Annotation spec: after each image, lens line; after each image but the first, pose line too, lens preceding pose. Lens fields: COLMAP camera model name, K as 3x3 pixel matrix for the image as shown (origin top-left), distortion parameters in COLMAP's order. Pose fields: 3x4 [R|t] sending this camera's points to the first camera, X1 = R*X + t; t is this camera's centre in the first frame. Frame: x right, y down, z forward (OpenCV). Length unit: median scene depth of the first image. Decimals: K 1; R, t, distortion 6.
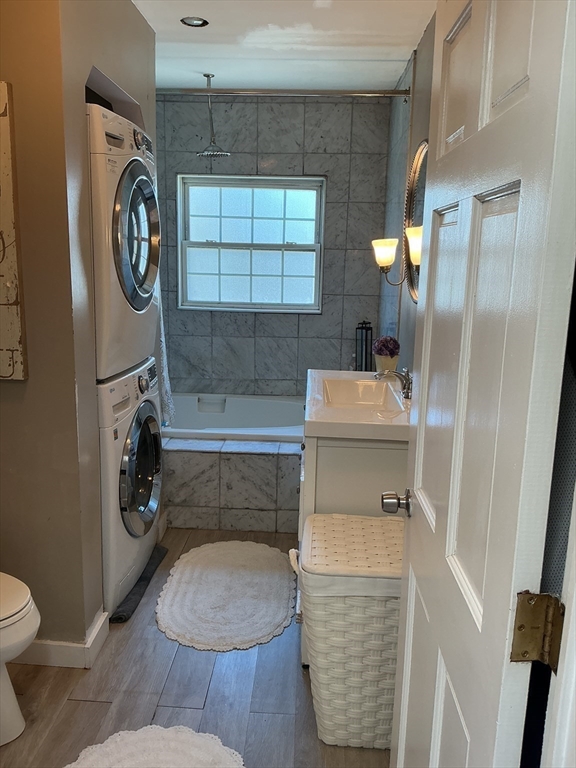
lens RADIAL K [[642.9, 0, 288.1], [0, 642.9, 382.4], [0, 0, 1]] dist [0.039348, -0.104651]
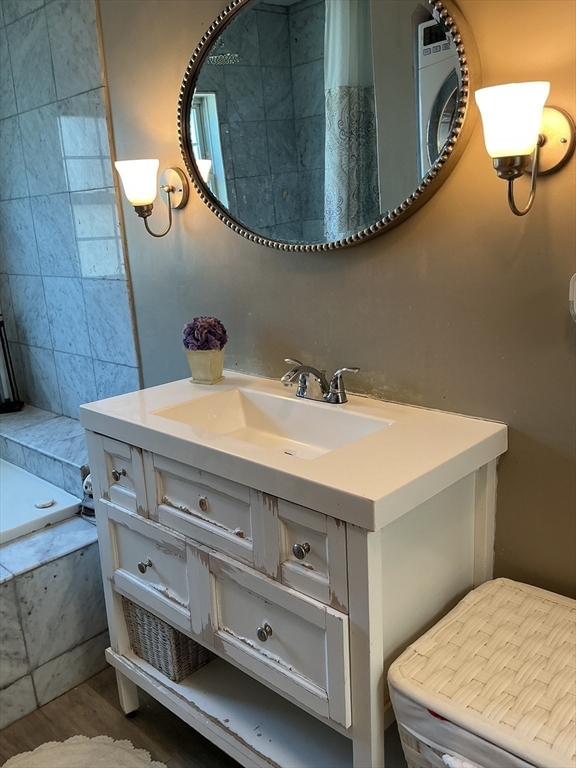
lens RADIAL K [[642.9, 0, 288.5], [0, 642.9, 386.9], [0, 0, 1]] dist [0.039348, -0.104651]
pose [[0.644515, -0.251334, 0.722102, -0.213960], [0.218075, 0.965627, 0.141451, -0.065974], [-0.732833, 0.066305, 0.677171, 0.462478]]
